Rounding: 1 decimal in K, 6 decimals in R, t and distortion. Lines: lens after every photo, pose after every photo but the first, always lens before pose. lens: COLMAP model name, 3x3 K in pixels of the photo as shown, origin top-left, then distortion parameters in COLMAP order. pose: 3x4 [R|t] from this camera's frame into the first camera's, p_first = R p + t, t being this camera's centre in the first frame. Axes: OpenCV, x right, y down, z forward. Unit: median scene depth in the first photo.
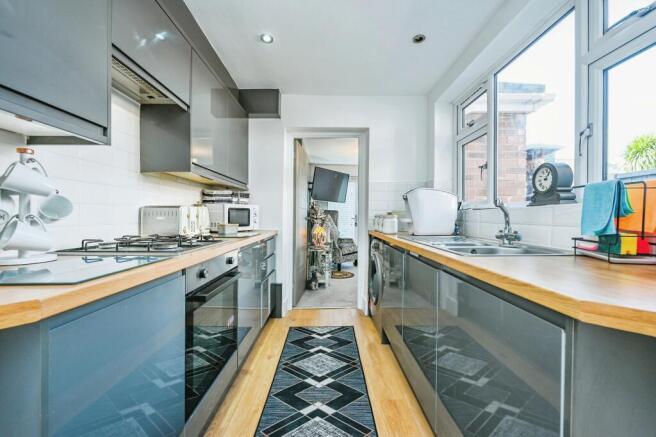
lens RADIAL K [[271.2, 0, 329.2], [0, 271.2, 210.7], [0, 0, 1]] dist [0.002523, 0.000142]
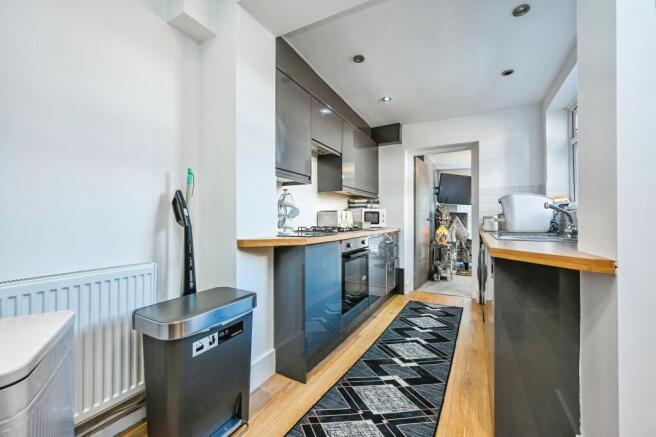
lens RADIAL K [[271.2, 0, 329.2], [0, 271.2, 210.7], [0, 0, 1]] dist [0.002523, 0.000142]
pose [[0.873729, -0.011561, -0.486275, 0.168201], [0.005757, 0.999893, -0.013429, 0.004283], [0.486378, 0.008934, 0.873703, -0.363702]]
